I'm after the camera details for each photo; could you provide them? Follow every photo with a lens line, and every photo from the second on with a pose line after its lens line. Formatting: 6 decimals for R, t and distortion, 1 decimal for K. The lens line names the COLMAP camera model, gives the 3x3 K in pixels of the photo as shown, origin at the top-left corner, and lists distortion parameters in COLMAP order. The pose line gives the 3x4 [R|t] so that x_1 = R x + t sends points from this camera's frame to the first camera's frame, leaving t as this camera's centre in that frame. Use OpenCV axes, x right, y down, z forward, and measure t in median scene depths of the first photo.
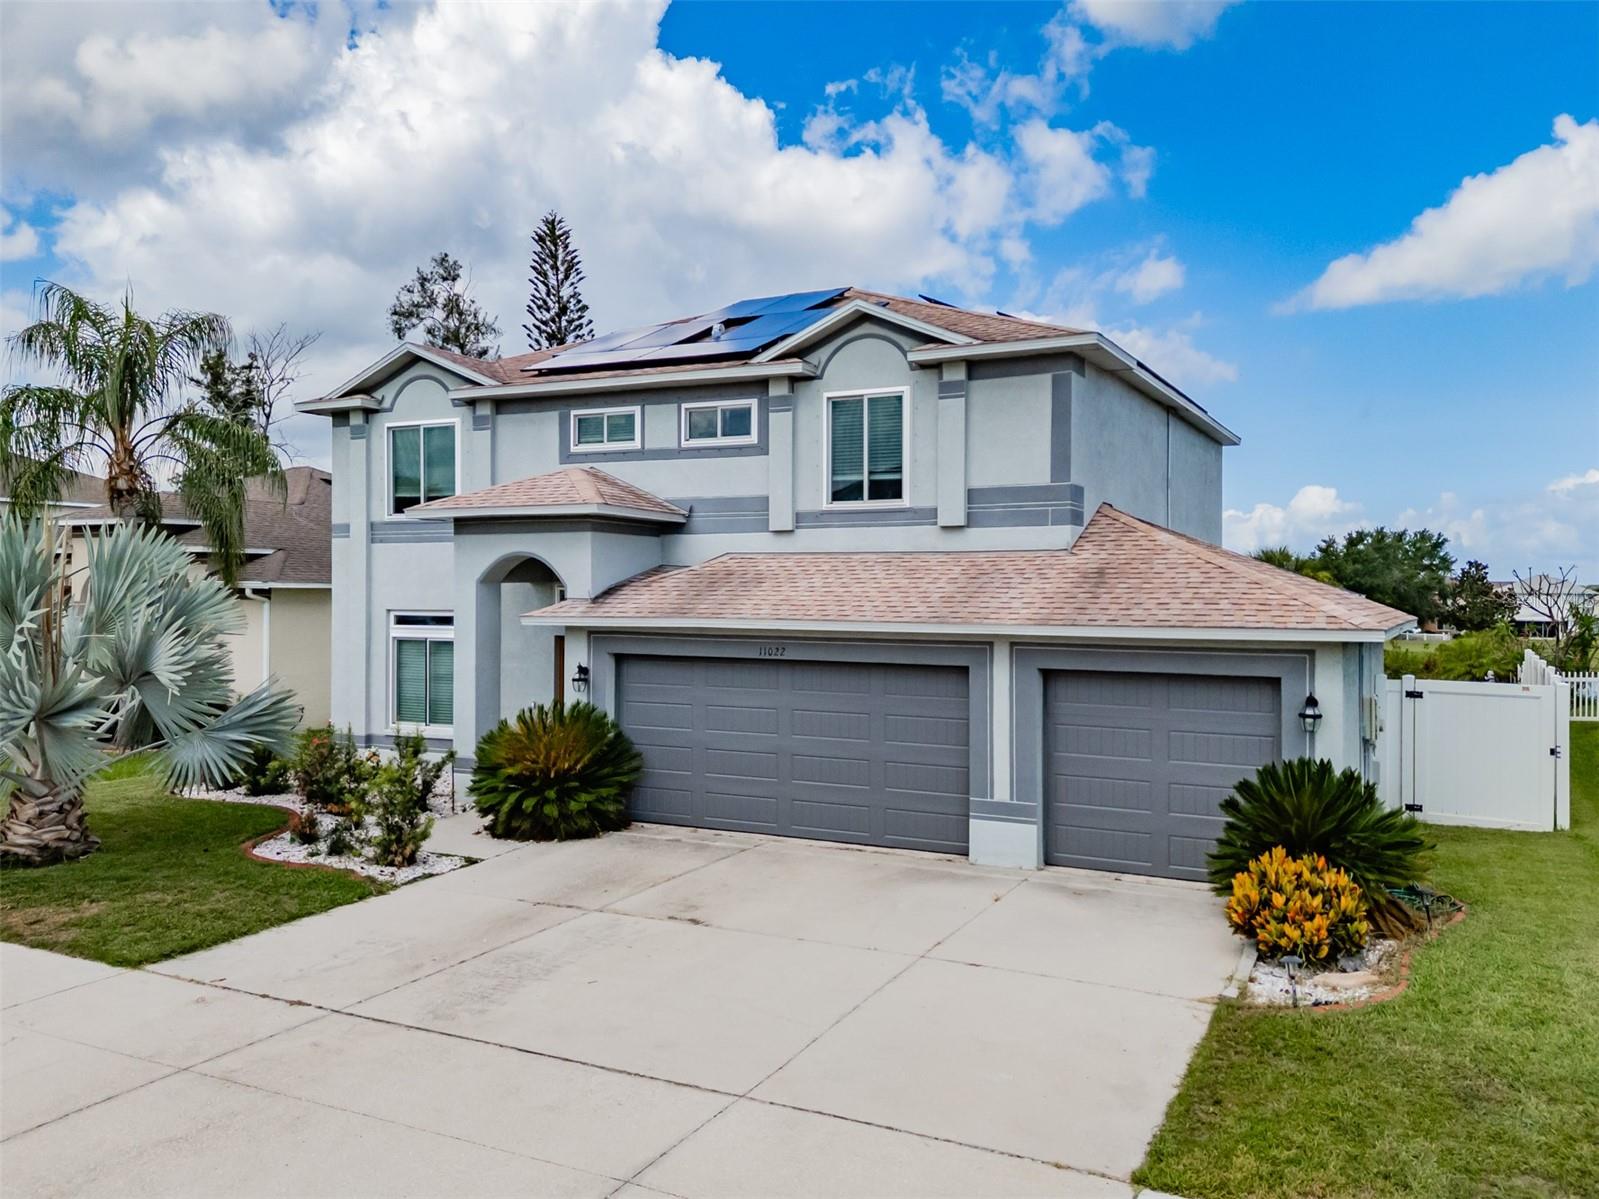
lens RADIAL K [[1253.7, 0, 797.7], [0, 1253.7, 595.1], [0, 0, 1]] dist [0.089774, -0.096837]
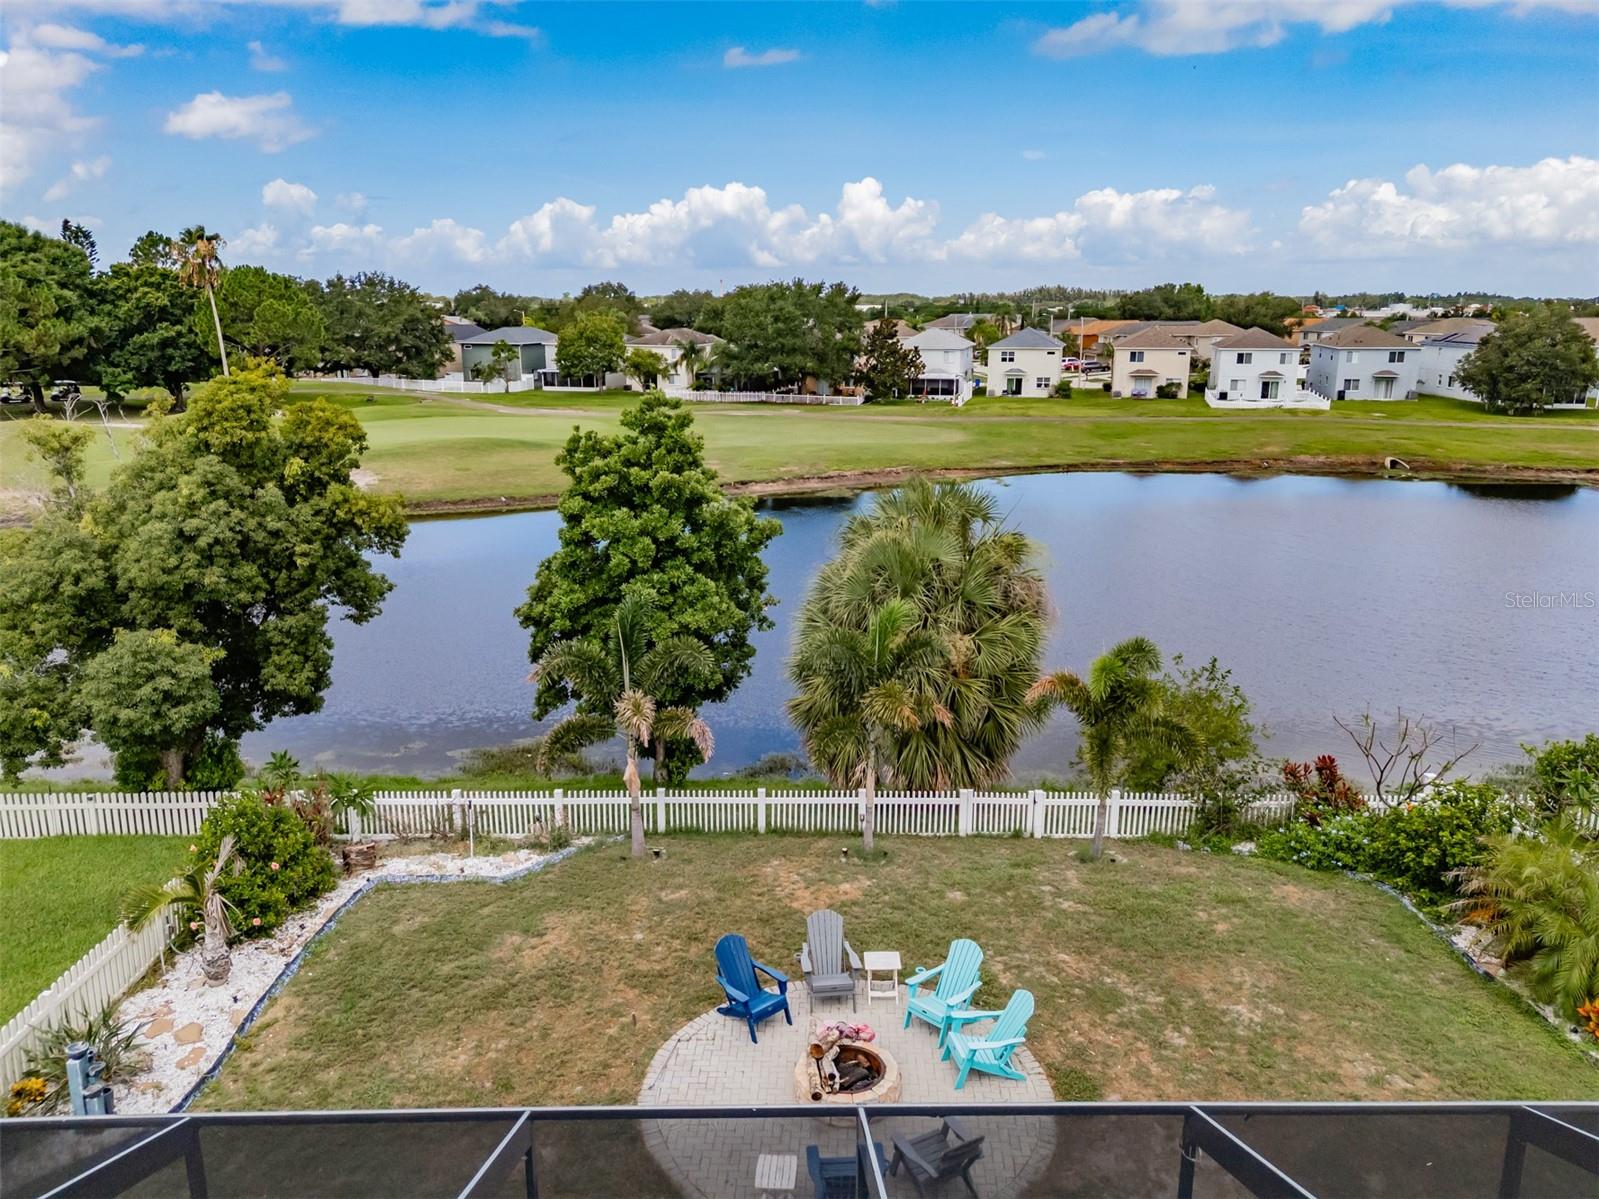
lens RADIAL K [[1185.8, 0, 797.8], [0, 1185.8, 596.9], [0, 0, 1]] dist [0.095223, -0.120179]
pose [[0.880187, -0.115600, 0.460333, 0.298684], [0.000578, 0.970147, 0.242519, -0.356012], [-0.474626, -0.213196, 0.853978, 1.918747]]
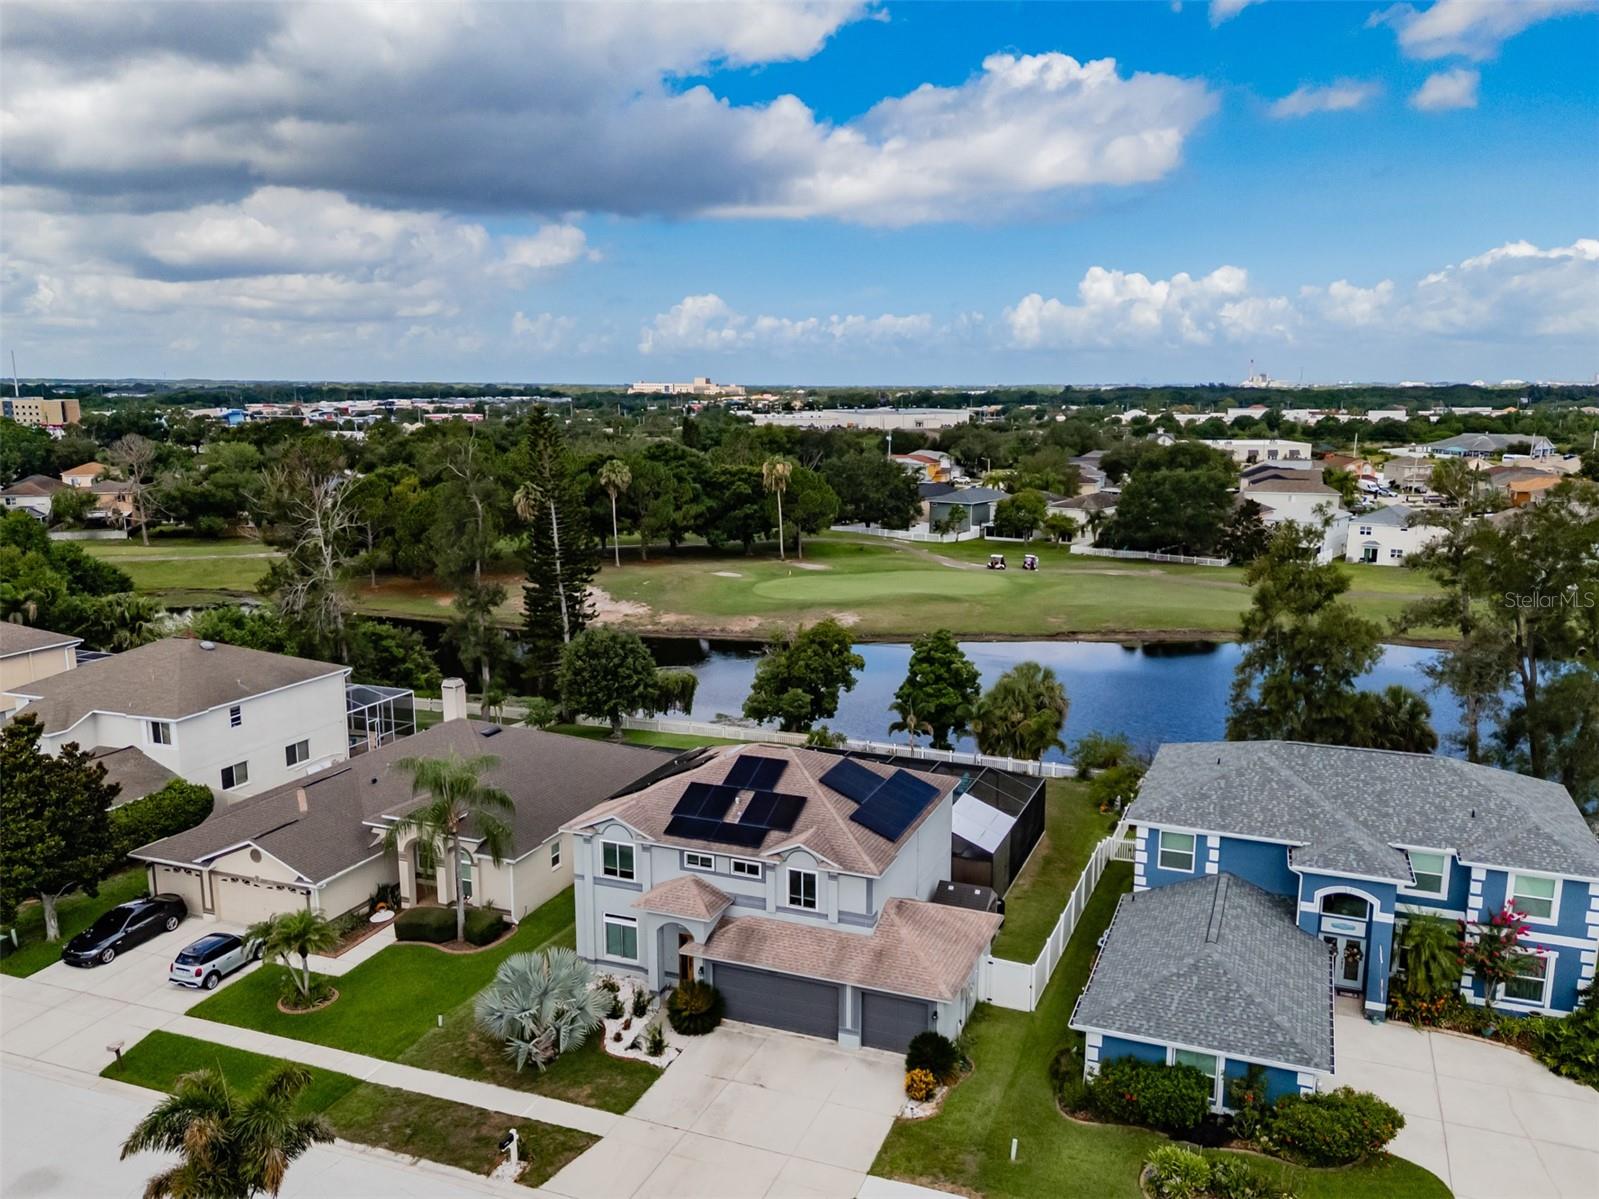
lens RADIAL K [[1283.4, 0, 788.7], [0, 1283.4, 622.8], [0, 0, 1]] dist [0.099395, -0.129083]
pose [[0.995498, -0.020305, 0.092587, -0.229570], [0.002992, 0.983031, 0.183414, -1.225297], [-0.094740, -0.182311, 0.978666, -1.697018]]
